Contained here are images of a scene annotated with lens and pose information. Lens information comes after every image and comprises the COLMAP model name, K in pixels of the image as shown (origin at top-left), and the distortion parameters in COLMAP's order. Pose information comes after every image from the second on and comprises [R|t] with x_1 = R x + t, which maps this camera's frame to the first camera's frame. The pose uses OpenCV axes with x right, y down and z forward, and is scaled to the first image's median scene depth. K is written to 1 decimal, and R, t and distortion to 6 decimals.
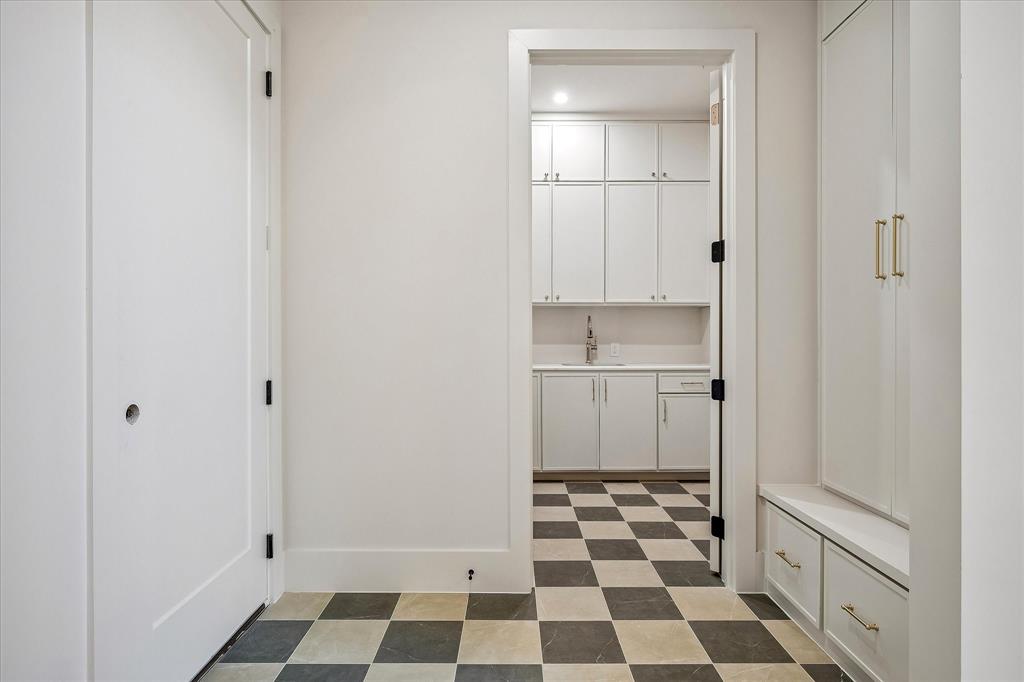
lens RADIAL K [[612.9, 0, 512.0], [0, 612.9, 306.6], [0, 0, 1]] dist [-0.001461, -0.000263]
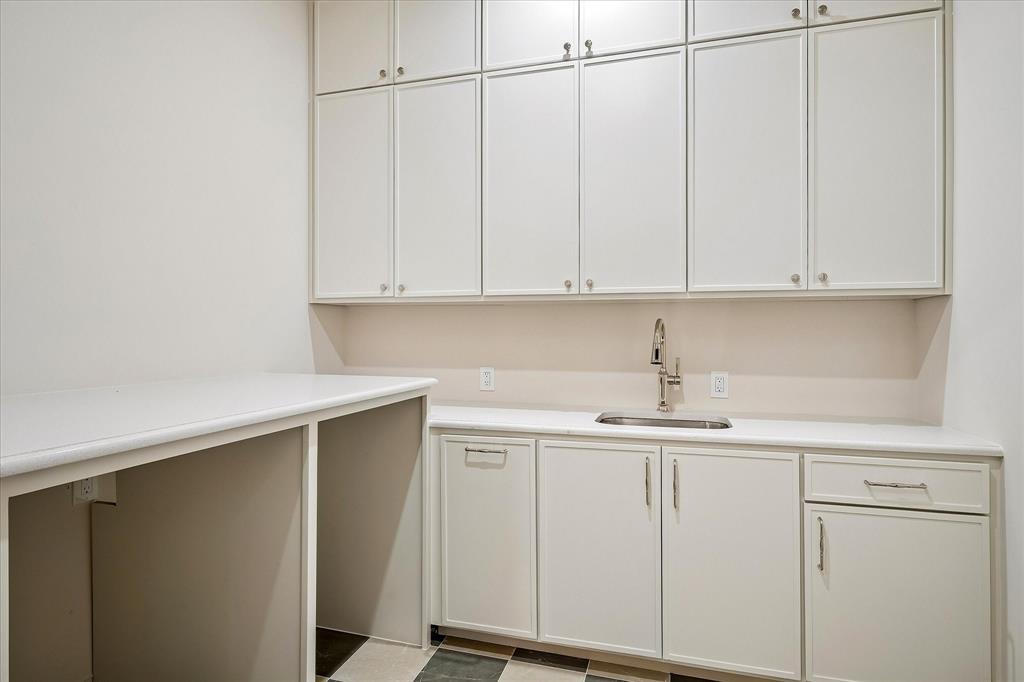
lens RADIAL K [[584.3, 0, 510.2], [0, 584.3, 305.8], [0, 0, 1]] dist [0.003269, 0.000488]
pose [[0.954932, -0.010999, -0.296620, 0.154643], [0.013954, 0.999872, 0.007845, -0.001200], [0.296495, -0.011630, 0.954964, 0.514629]]
